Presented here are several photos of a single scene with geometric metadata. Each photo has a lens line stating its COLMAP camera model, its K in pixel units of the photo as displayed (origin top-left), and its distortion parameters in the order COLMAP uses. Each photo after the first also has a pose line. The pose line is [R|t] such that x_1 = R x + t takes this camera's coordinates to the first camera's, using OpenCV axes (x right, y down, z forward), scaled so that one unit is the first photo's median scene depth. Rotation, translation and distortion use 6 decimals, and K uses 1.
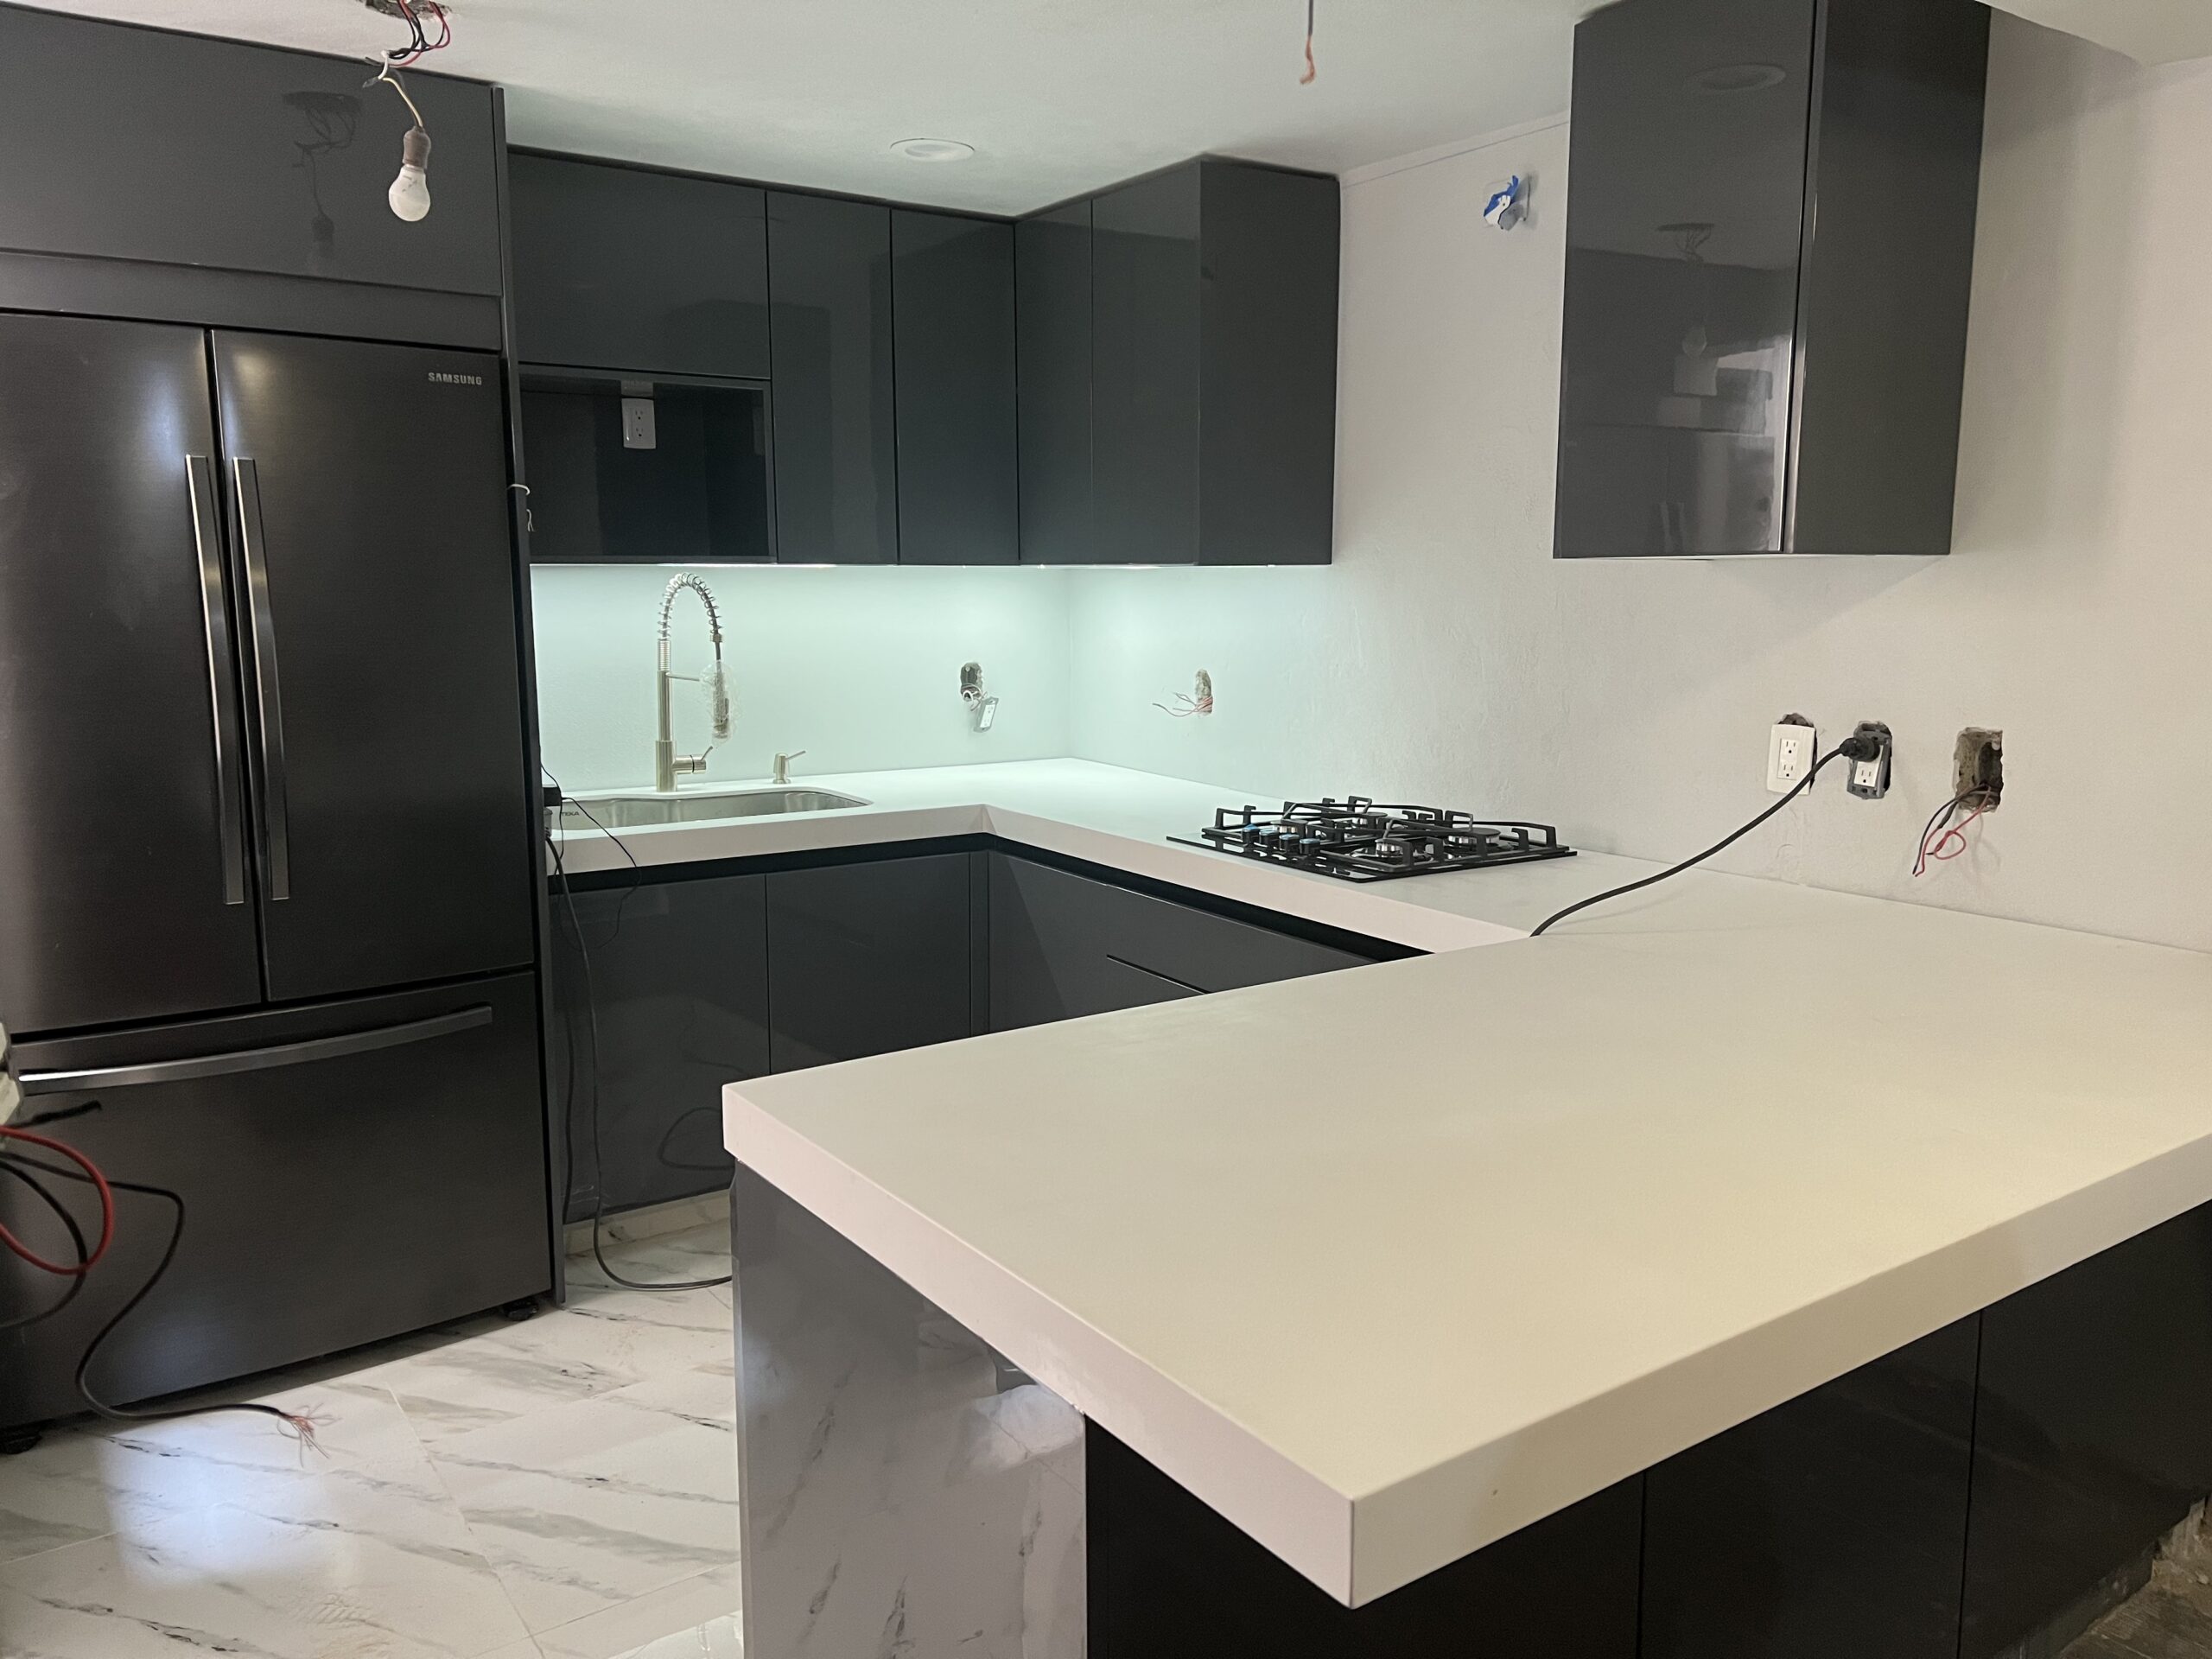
lens RADIAL K [[1645.1, 0, 1116.3], [0, 1645.1, 847.4], [0, 0, 1]] dist [0.036039, -0.045457]
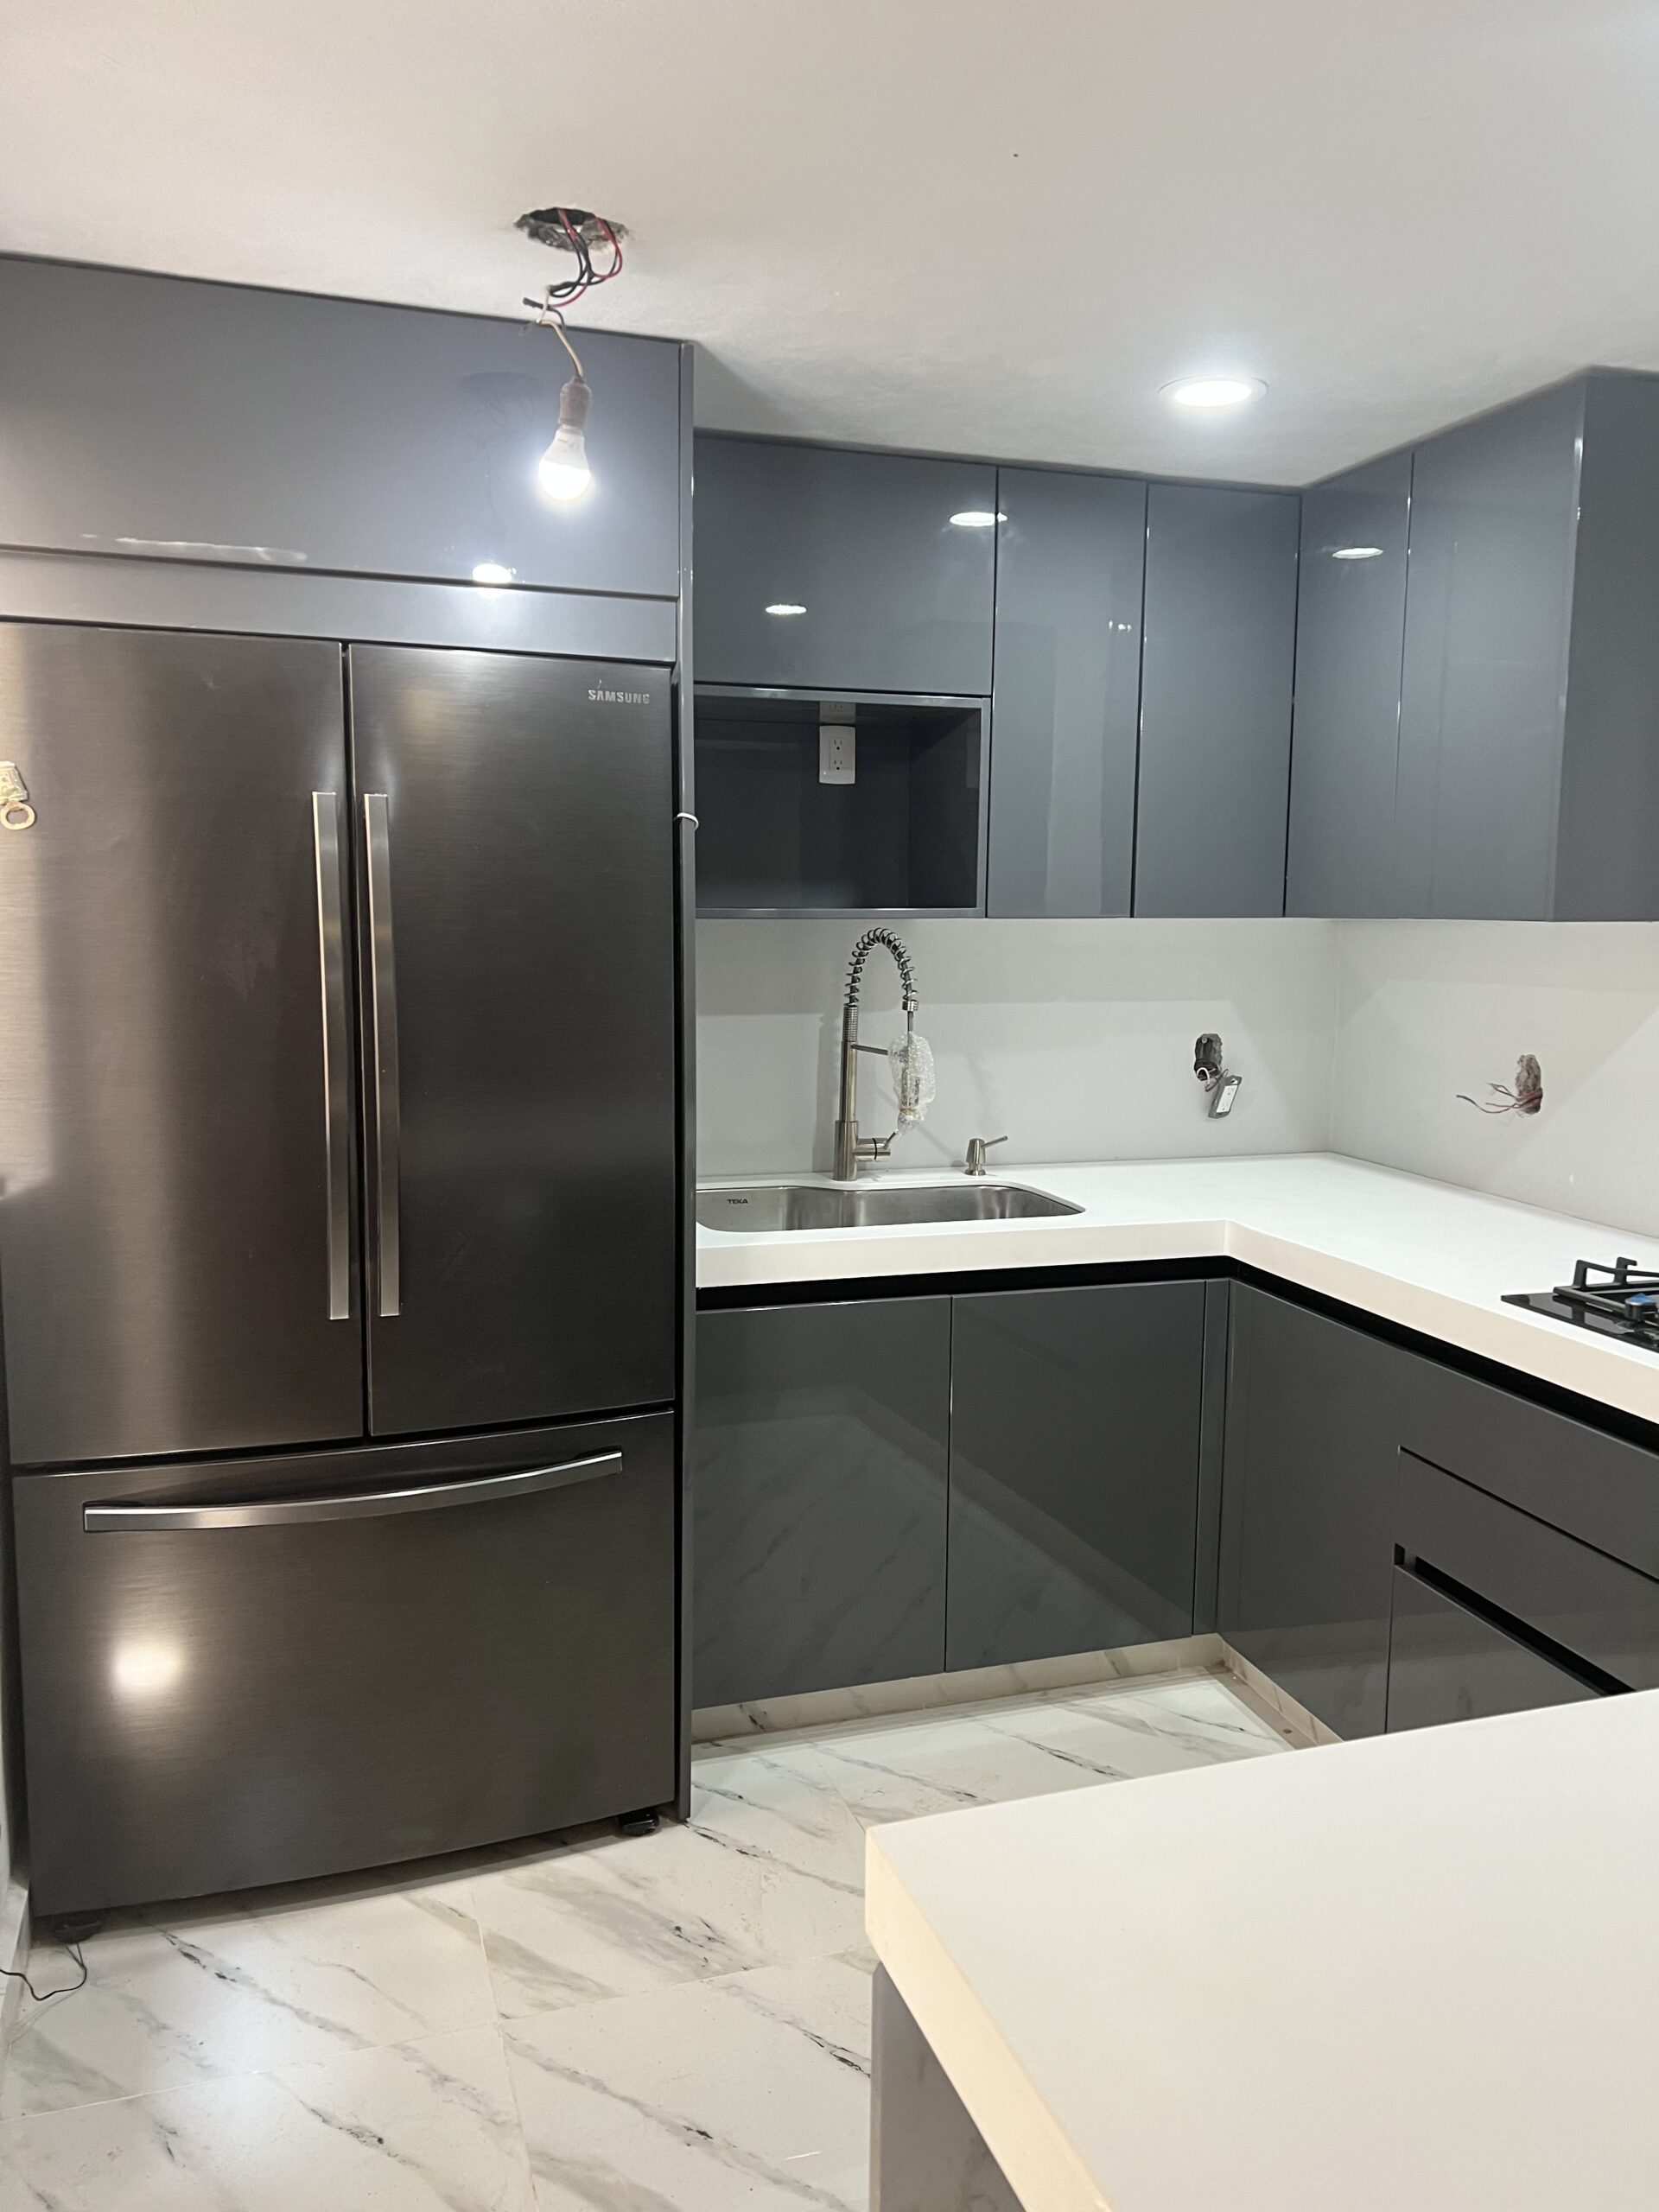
lens RADIAL K [[1645.1, 0, 815.2], [0, 1645.1, 1126.0], [0, 0, 1]] dist [0.036039, -0.045457]
pose [[0.956728, 0.042812, -0.287817, -0.054363], [-0.052751, 0.998246, -0.026863, -0.048413], [0.286162, 0.040883, 0.957309, 0.227995]]
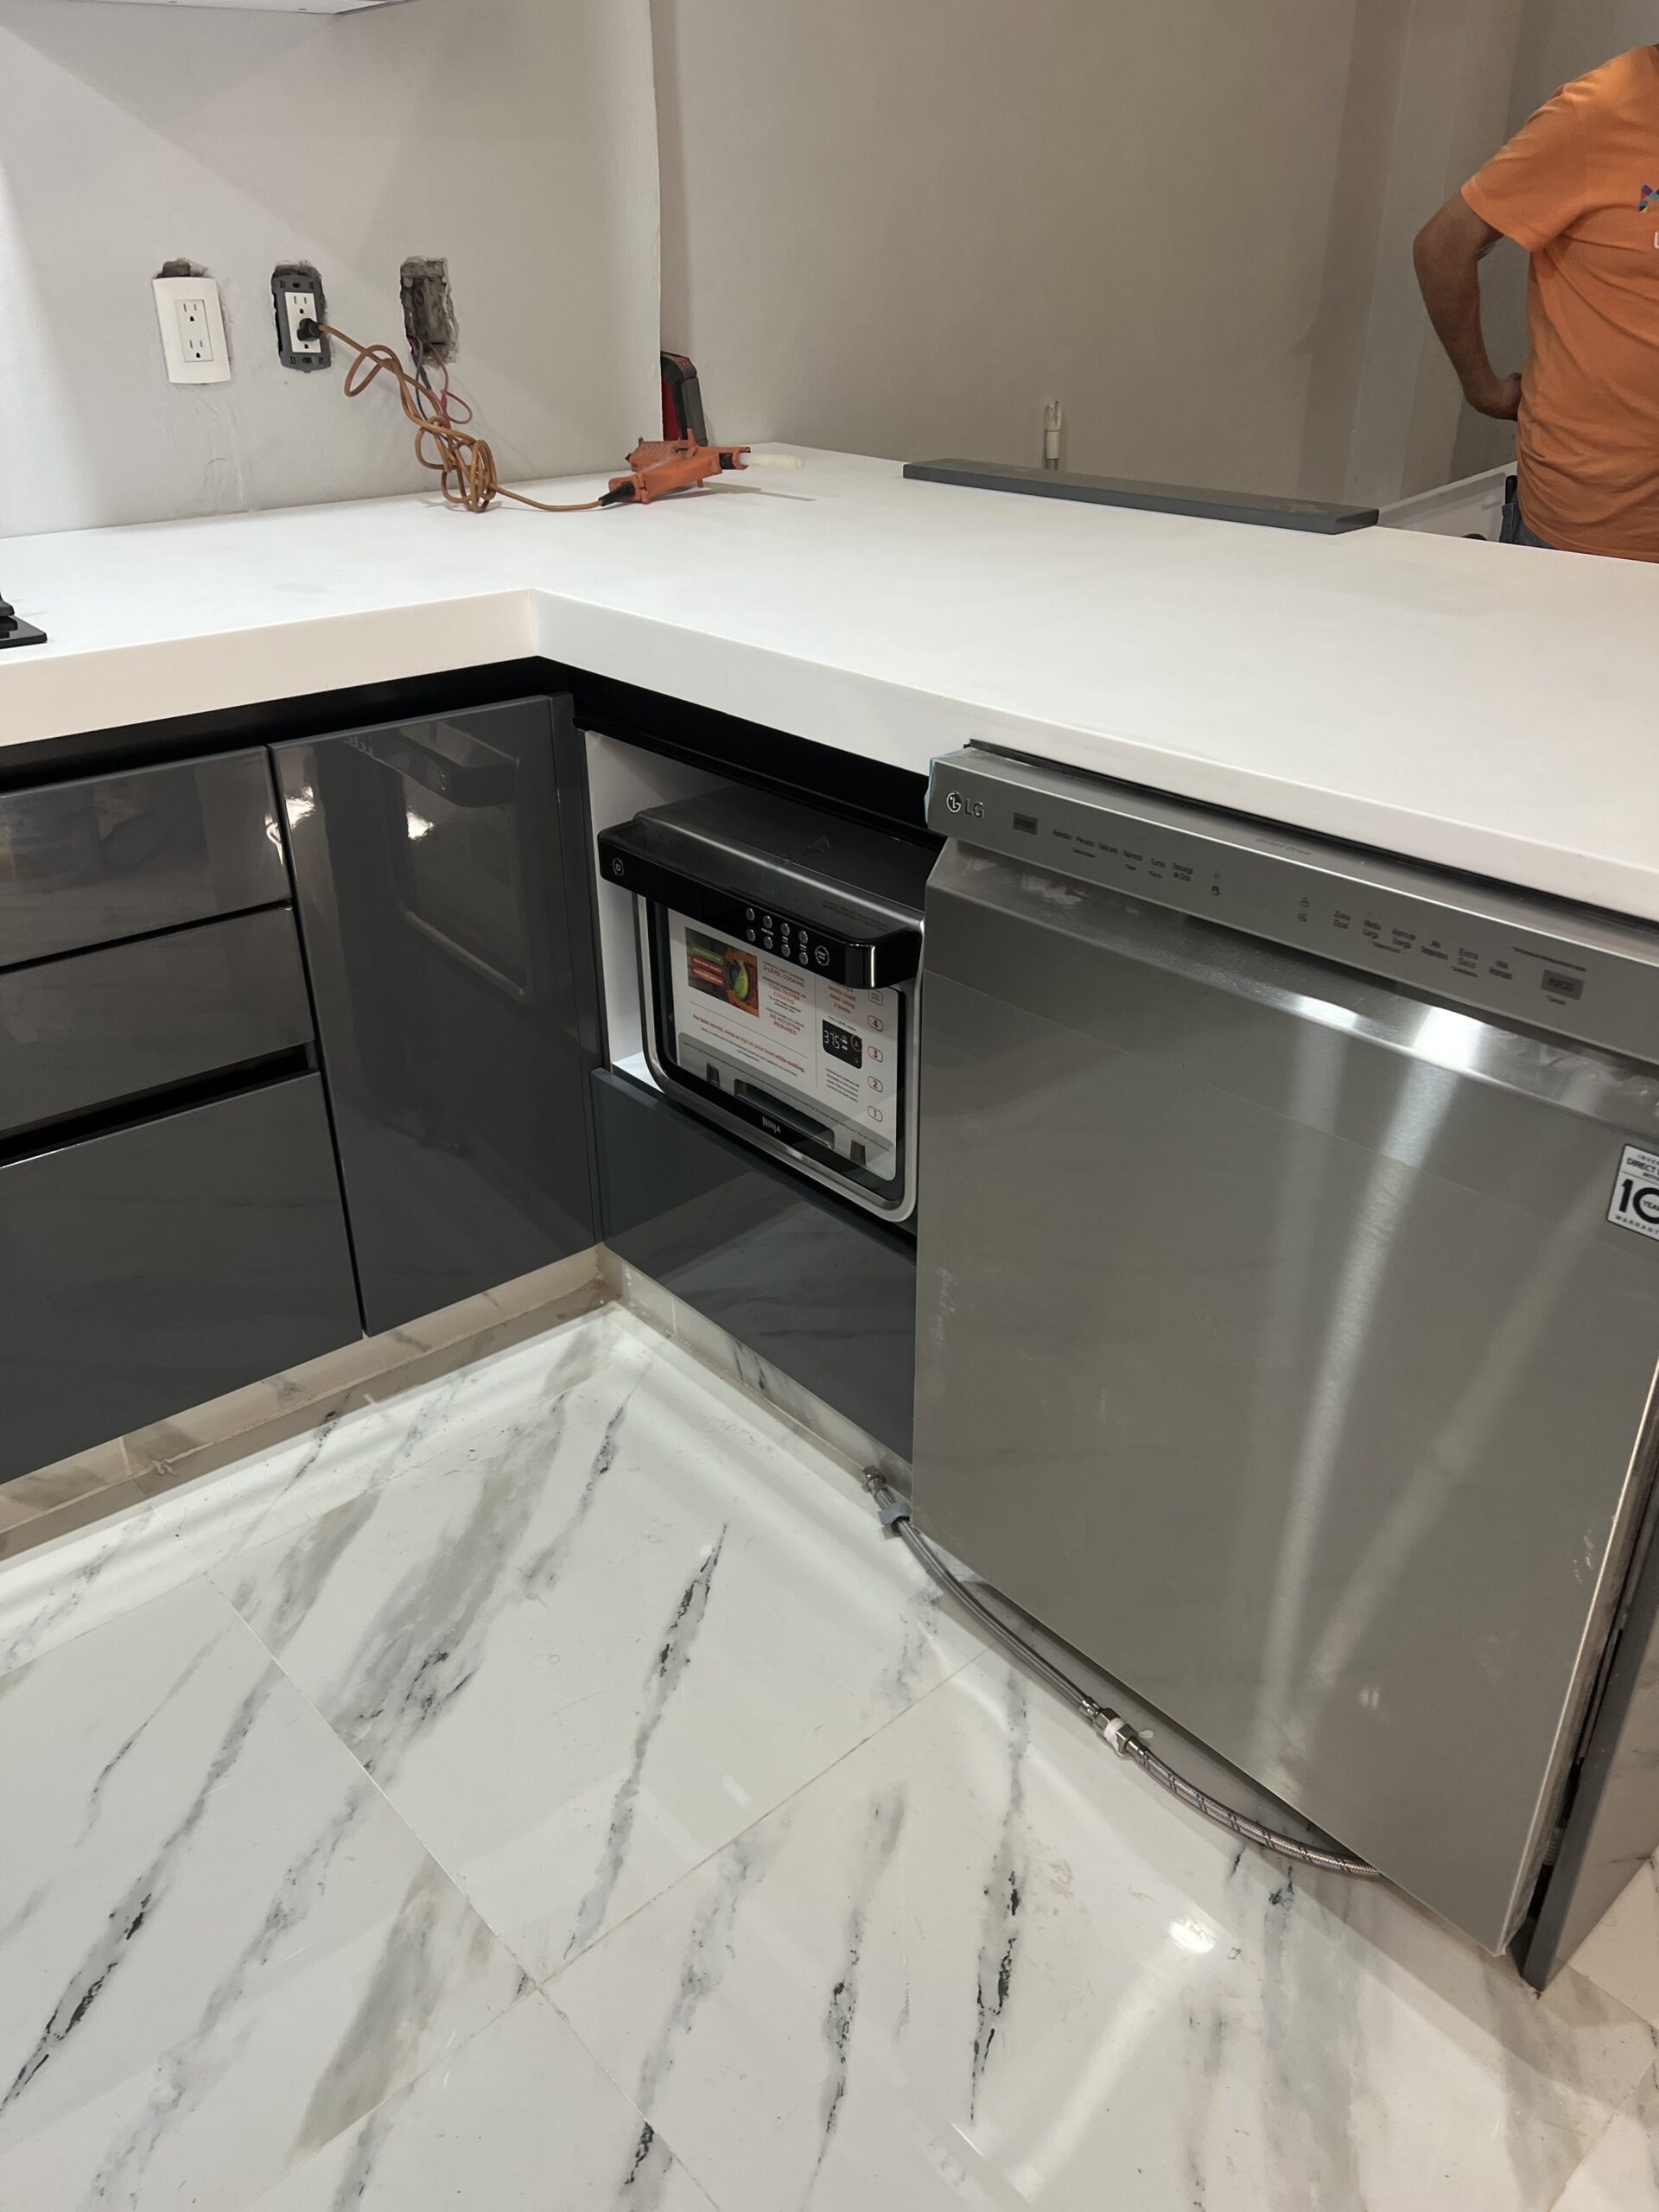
lens RADIAL K [[1645.1, 0, 822.5], [0, 1645.1, 1103.4], [0, 0, 1]] dist [0.036039, -0.045457]
pose [[-0.117701, -0.462717, 0.878658, -0.362323], [0.165598, 0.863273, 0.476798, -0.054094], [-0.979144, 0.201623, -0.024983, 0.719571]]
